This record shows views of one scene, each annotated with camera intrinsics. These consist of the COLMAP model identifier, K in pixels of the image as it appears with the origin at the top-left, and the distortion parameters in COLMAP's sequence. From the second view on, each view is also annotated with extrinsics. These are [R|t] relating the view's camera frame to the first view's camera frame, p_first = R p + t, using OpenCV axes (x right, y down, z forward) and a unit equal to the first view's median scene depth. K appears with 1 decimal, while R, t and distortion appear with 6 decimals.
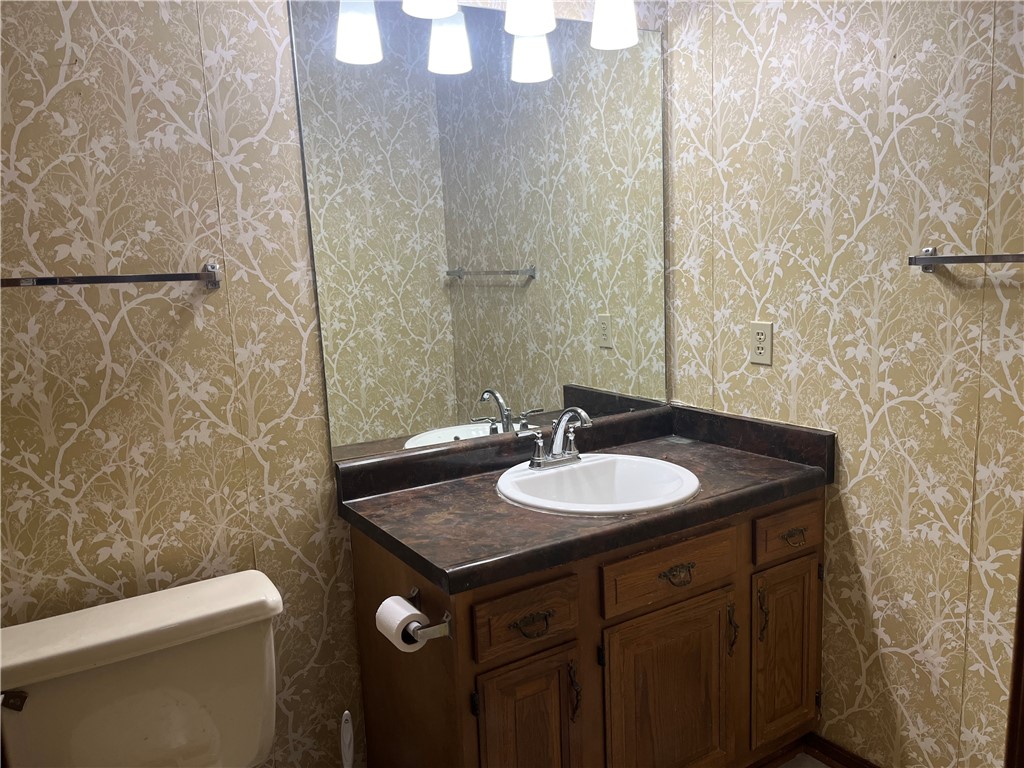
lens RADIAL K [[772.7, 0, 513.0], [0, 772.7, 384.7], [0, 0, 1]] dist [0.043415, -0.064554]
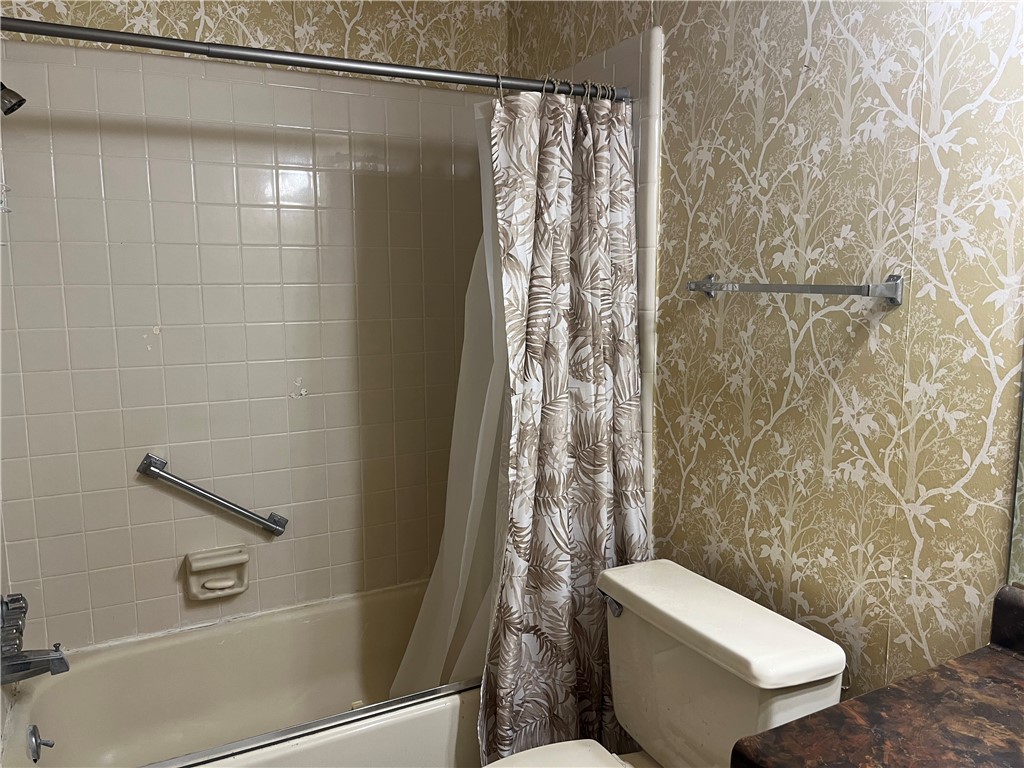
lens RADIAL K [[772.7, 0, 510.8], [0, 772.7, 389.7], [0, 0, 1]] dist [0.043415, -0.064554]
pose [[-0.079312, 0.183683, -0.979781, 0.457235], [-0.148310, 0.969764, 0.193810, -0.135767], [0.985755, 0.160683, -0.049672, 0.657083]]
